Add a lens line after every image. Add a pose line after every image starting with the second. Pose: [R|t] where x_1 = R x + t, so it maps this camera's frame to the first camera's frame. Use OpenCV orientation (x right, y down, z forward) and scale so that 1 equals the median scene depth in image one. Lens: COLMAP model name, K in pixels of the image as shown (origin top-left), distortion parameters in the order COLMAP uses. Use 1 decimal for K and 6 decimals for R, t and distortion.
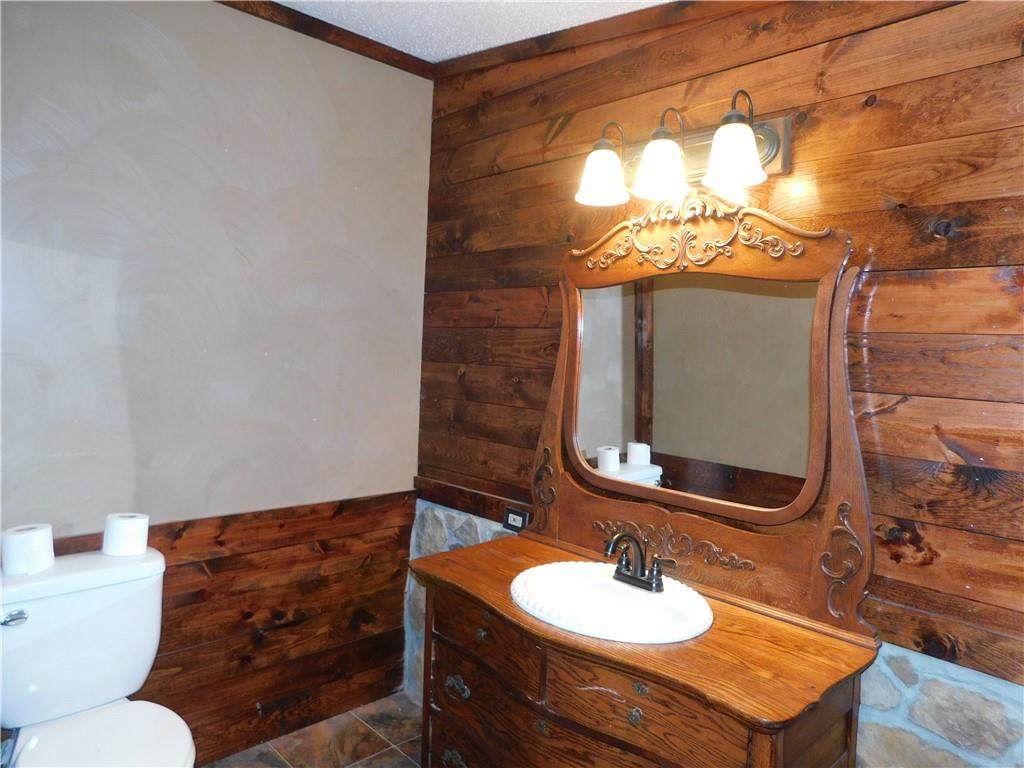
lens RADIAL K [[688.2, 0, 511.7], [0, 688.2, 384.3], [0, 0, 1]] dist [-0.045330, 0.035314]
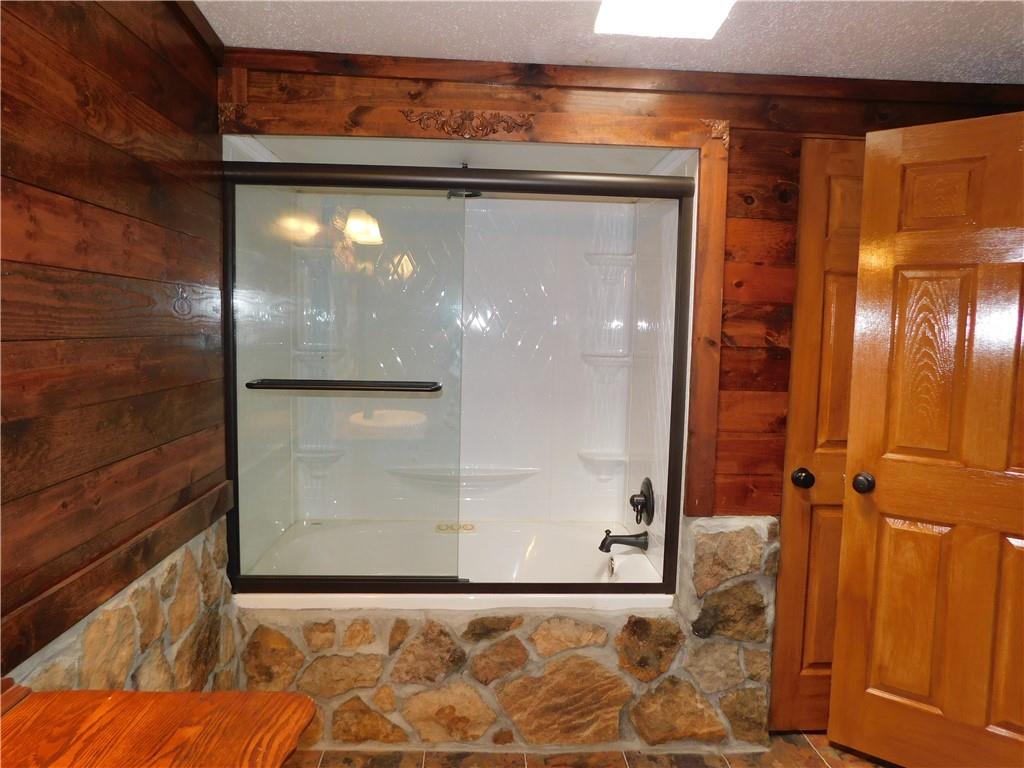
lens RADIAL K [[688.2, 0, 512.2], [0, 688.2, 382.7], [0, 0, 1]] dist [-0.045330, 0.035314]
pose [[-0.759328, -0.106950, 0.641858, -0.312903], [-0.012678, 0.988645, 0.149736, -0.059434], [-0.650584, 0.105561, -0.752062, 1.249940]]
